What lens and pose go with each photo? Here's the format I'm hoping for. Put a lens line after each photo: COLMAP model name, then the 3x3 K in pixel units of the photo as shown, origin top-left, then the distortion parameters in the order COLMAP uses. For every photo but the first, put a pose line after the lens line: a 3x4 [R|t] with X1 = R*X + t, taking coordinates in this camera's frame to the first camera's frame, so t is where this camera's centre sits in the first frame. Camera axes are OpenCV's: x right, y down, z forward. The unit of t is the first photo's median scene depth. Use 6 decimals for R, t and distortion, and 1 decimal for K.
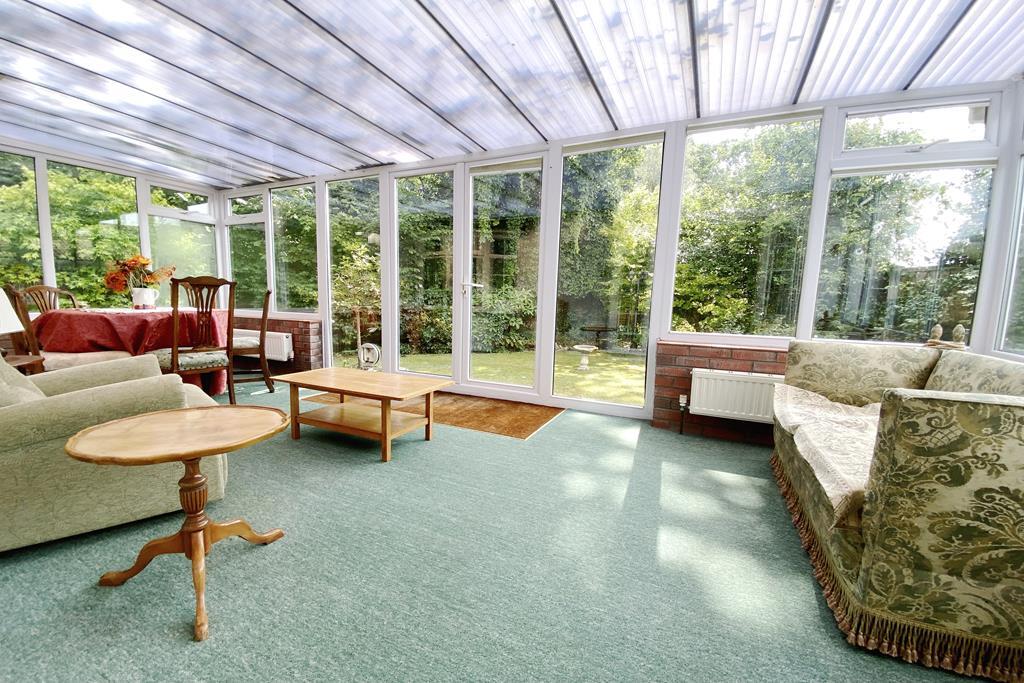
lens RADIAL K [[414.3, 0, 505.4], [0, 414.3, 349.4], [0, 0, 1]] dist [0.019821, -0.021803]
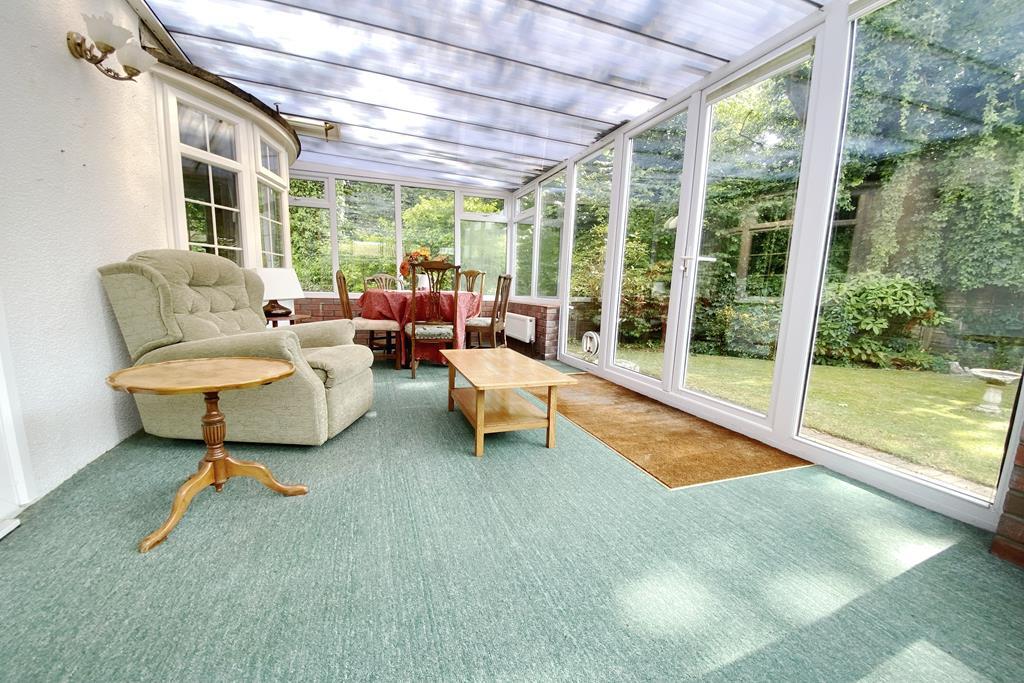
lens RADIAL K [[414.3, 0, 505.4], [0, 414.3, 349.4], [0, 0, 1]] dist [0.019821, -0.021803]
pose [[0.704467, 0.101623, -0.702424, 0.229265], [-0.095121, 0.994286, 0.048450, -0.002588], [0.703334, 0.032684, 0.710108, 0.274901]]
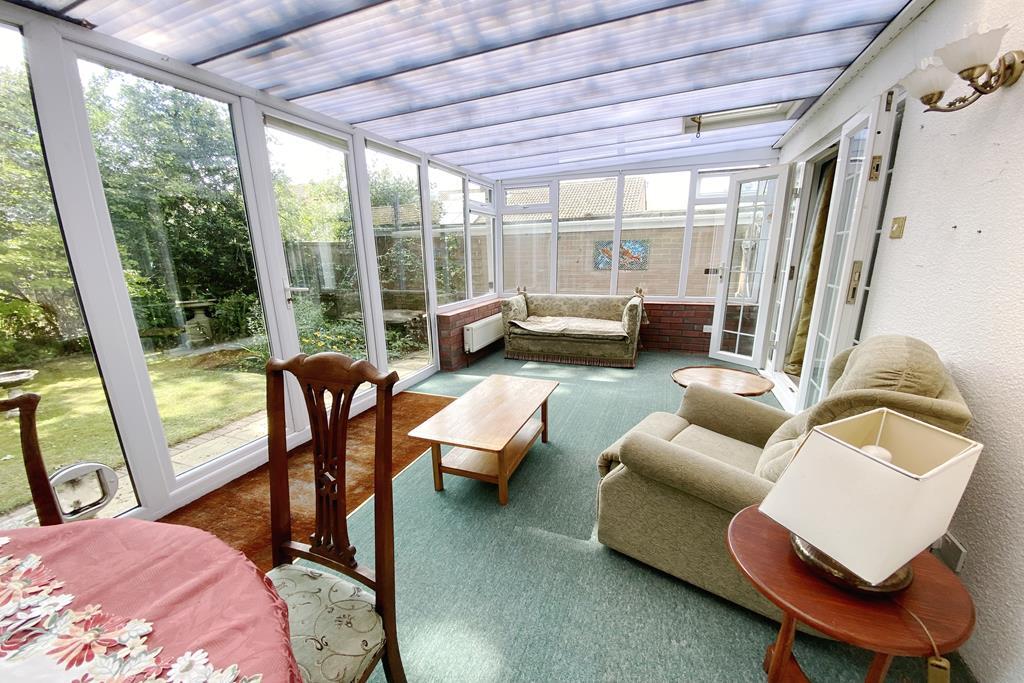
lens RADIAL K [[414.3, 0, 505.4], [0, 414.3, 349.4], [0, 0, 1]] dist [0.019821, -0.021803]
pose [[-0.126752, -0.269440, 0.954639, -0.893808], [0.115888, 0.951788, 0.284022, -0.243822], [-0.985142, 0.146632, -0.089416, 0.783062]]
